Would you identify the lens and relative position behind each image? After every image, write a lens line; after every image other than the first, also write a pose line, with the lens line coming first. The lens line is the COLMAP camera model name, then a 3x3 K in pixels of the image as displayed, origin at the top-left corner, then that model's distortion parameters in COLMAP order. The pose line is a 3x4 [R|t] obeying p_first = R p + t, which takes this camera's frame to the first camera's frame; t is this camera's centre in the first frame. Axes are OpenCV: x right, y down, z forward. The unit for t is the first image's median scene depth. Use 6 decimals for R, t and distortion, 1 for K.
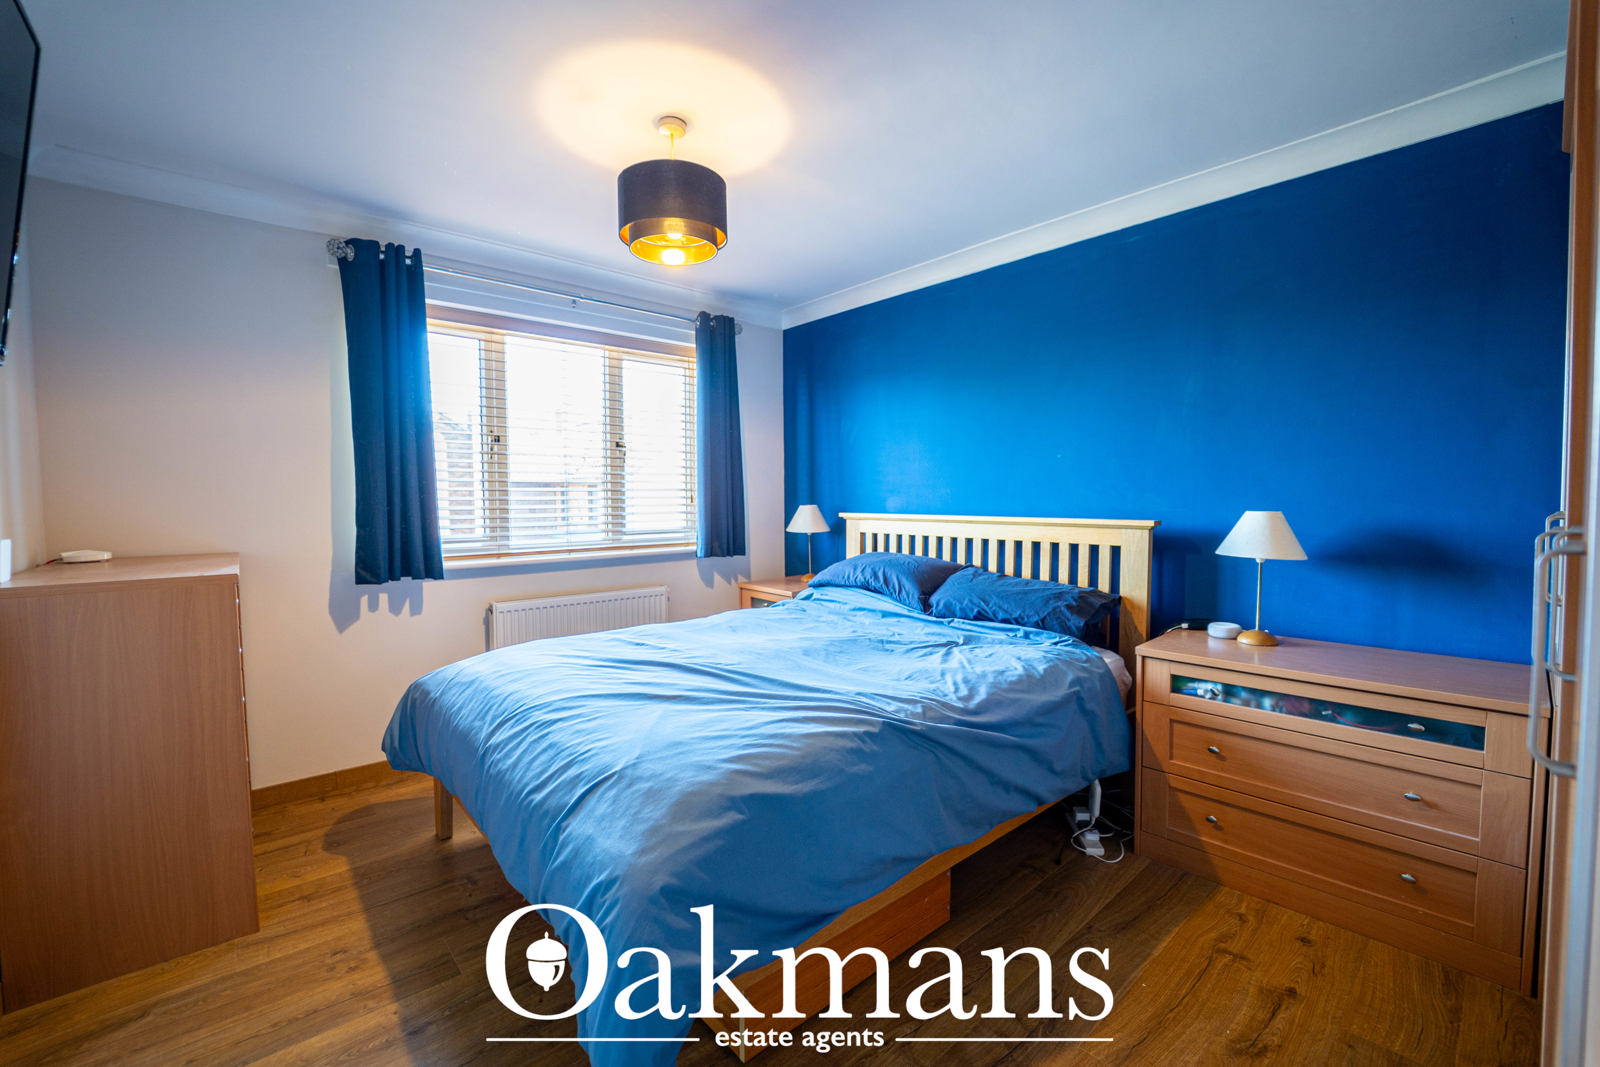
lens RADIAL K [[666.0, 0, 805.1], [0, 666.0, 526.5], [0, 0, 1]] dist [-0.015803, -0.000572]
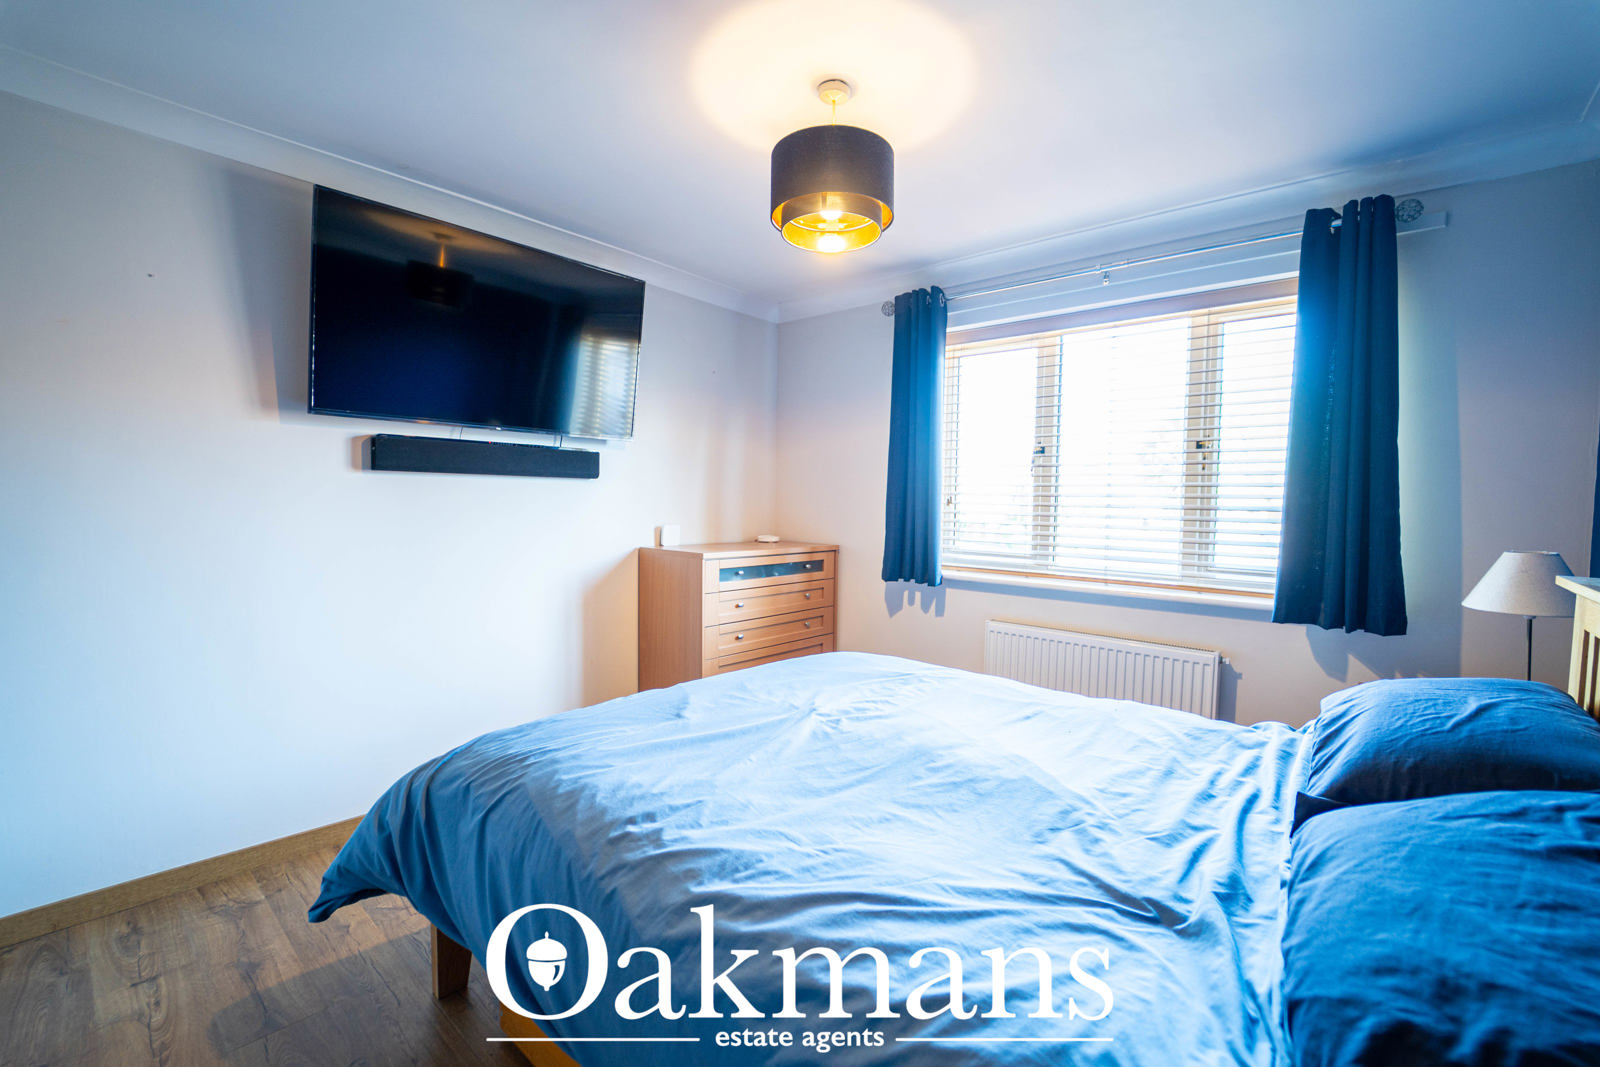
lens RADIAL K [[666.0, 0, 805.1], [0, 666.0, 526.5], [0, 0, 1]] dist [-0.015803, -0.000572]
pose [[0.141393, 0.044978, -0.988931, 0.422400], [-0.066291, 0.997155, 0.035874, -0.036273], [0.987732, 0.060485, 0.143972, 0.544117]]
